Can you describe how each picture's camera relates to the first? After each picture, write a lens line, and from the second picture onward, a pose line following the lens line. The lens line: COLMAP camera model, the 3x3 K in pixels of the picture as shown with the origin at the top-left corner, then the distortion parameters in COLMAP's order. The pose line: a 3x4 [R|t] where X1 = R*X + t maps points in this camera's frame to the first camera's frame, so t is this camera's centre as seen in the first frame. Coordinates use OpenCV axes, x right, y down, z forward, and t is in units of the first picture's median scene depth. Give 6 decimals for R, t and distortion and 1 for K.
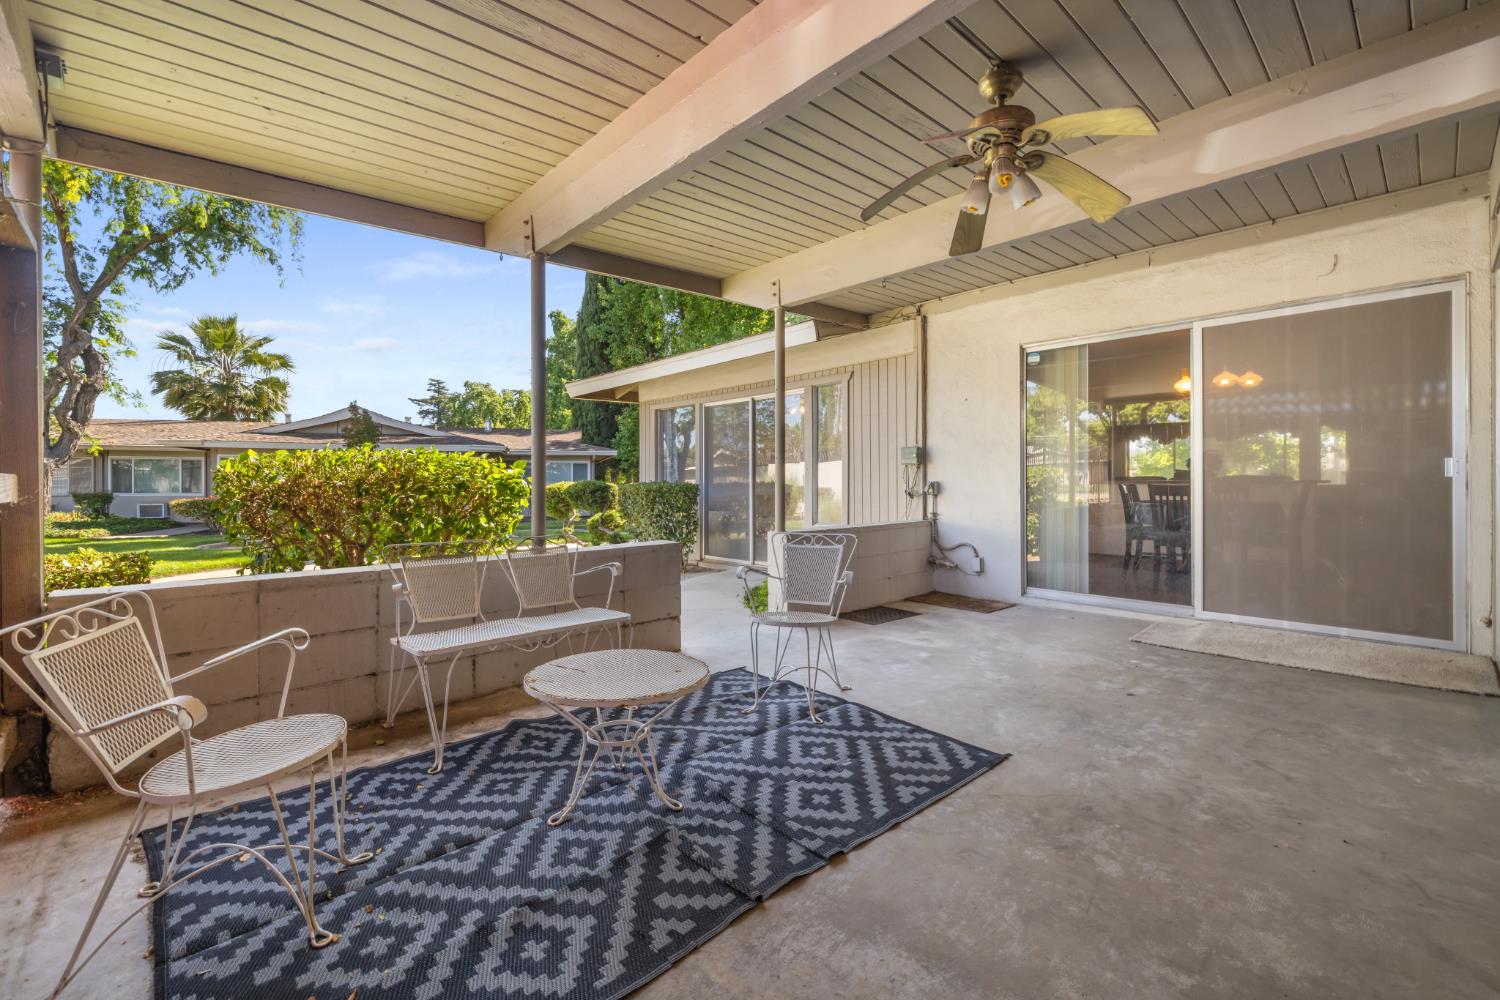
lens RADIAL K [[629.2, 0, 743.1], [0, 629.2, 493.1], [0, 0, 1]] dist [0.001260, -0.000107]
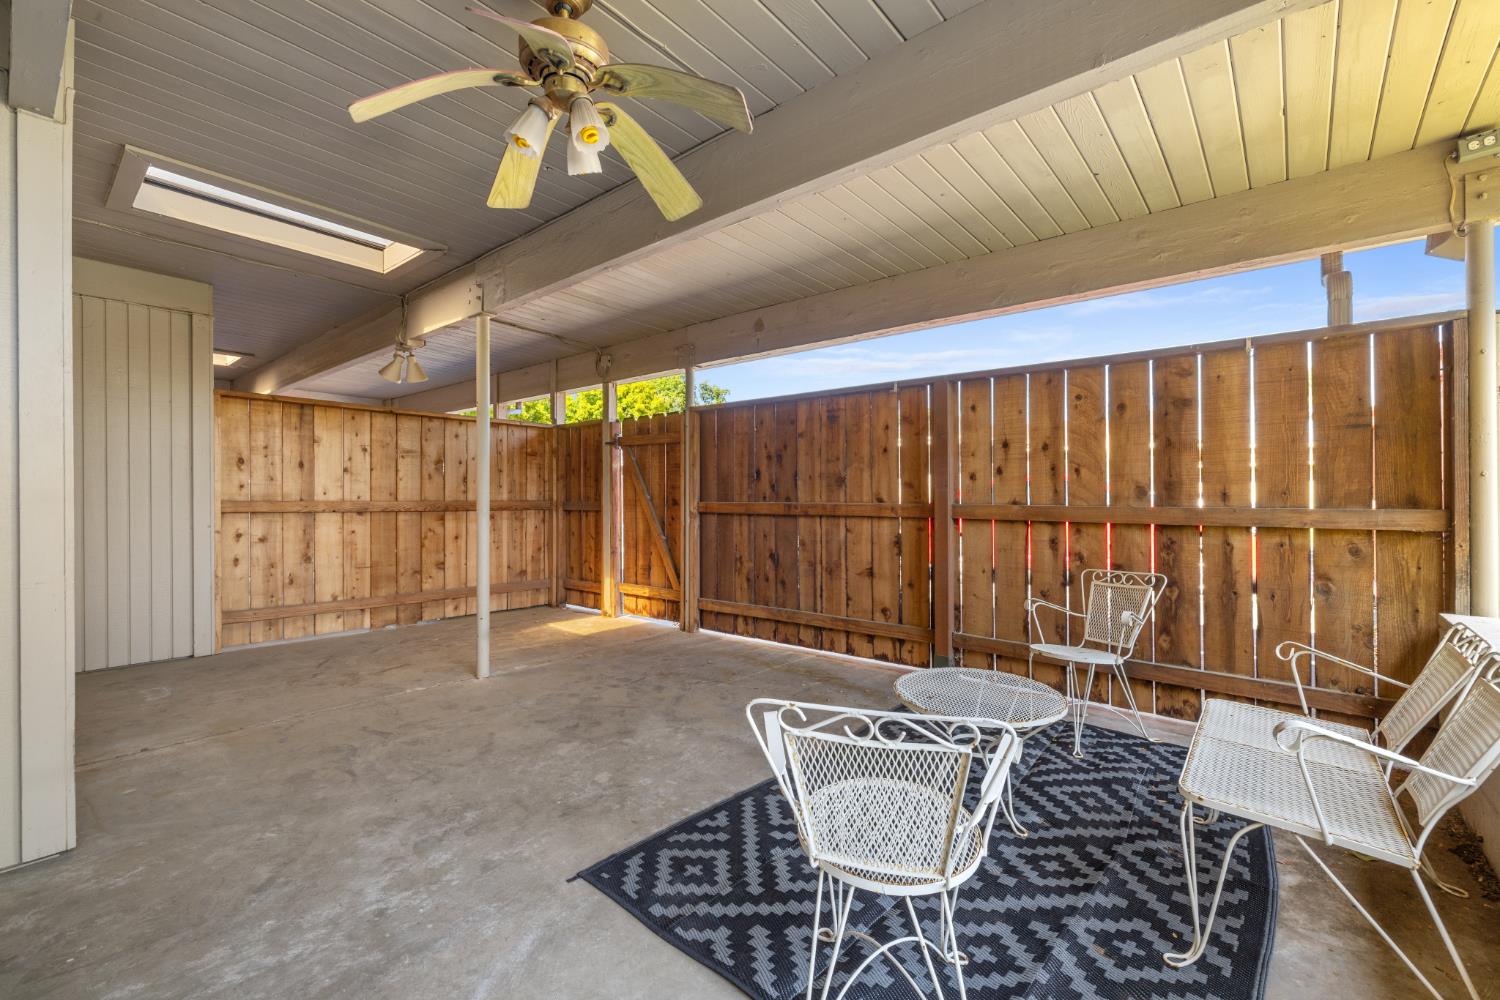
lens RADIAL K [[629.2, 0, 743.1], [0, 629.2, 493.1], [0, 0, 1]] dist [0.001260, -0.000107]
pose [[-0.993807, 0.008165, -0.110822, 0.312041], [0.005962, 0.999778, 0.020197, -0.084010], [0.110963, 0.019411, -0.993635, 1.909344]]
